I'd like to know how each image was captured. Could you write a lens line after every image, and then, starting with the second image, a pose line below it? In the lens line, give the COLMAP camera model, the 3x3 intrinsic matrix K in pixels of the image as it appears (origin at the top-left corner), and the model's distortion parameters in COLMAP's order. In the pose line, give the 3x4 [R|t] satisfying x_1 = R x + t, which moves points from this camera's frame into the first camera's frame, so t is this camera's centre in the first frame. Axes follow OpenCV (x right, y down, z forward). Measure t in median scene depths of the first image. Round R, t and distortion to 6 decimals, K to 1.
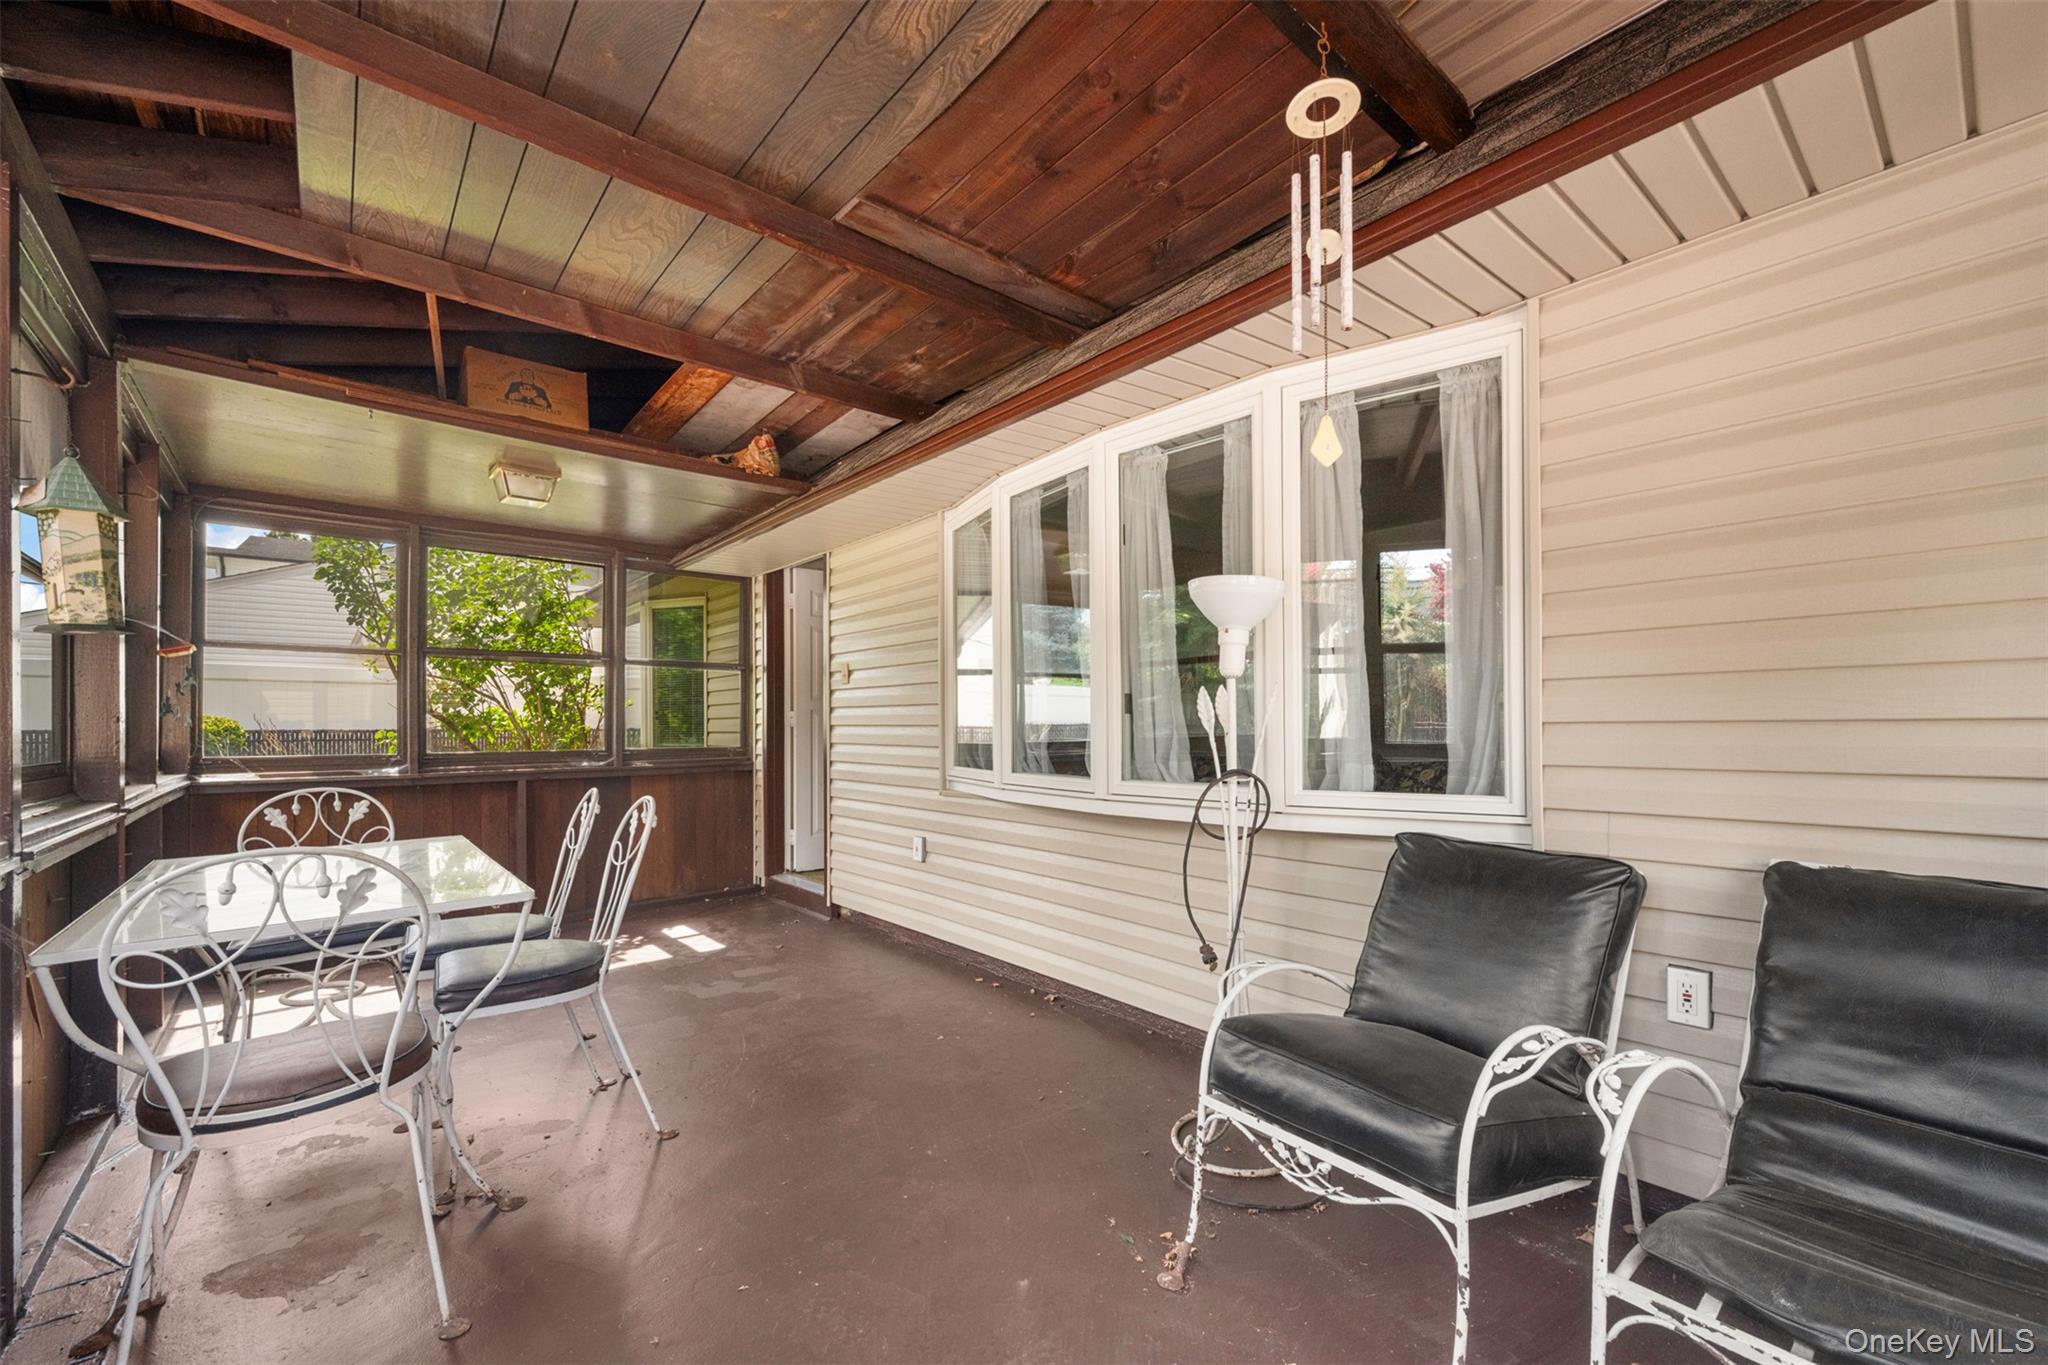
lens RADIAL K [[836.9, 0, 1020.2], [0, 836.9, 694.3], [0, 0, 1]] dist [-0.001416, -0.000197]
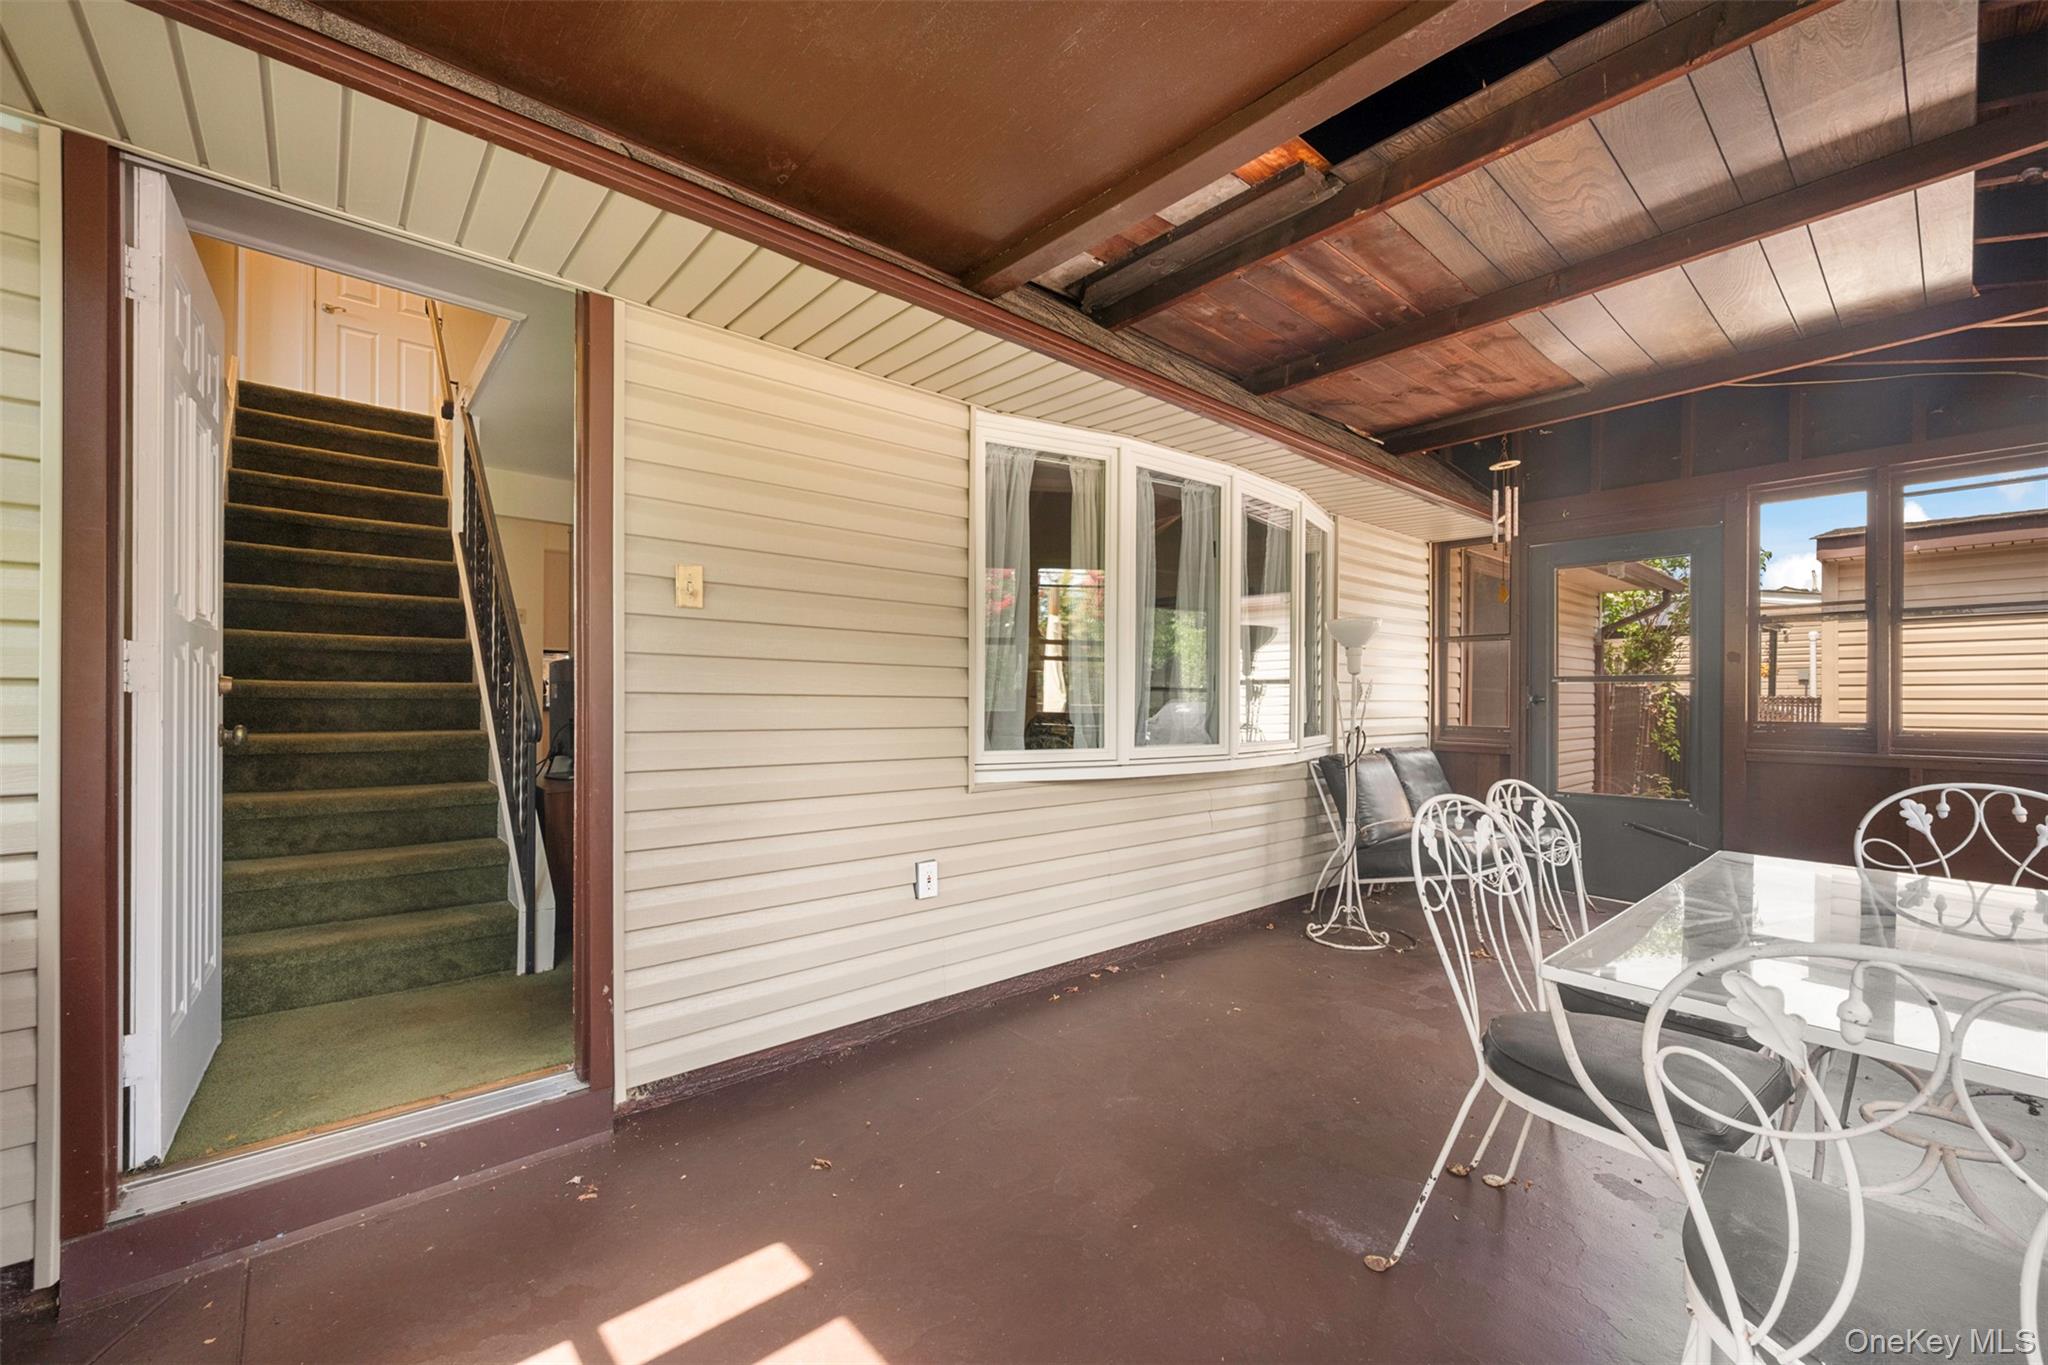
lens RADIAL K [[836.9, 0, 1020.2], [0, 836.9, 694.3], [0, 0, 1]] dist [-0.001416, -0.000197]
pose [[-0.041343, 0.004714, 0.999134, -0.932034], [-0.049066, 0.998773, -0.006743, 0.038692], [-0.997939, -0.049302, -0.041061, 1.107417]]
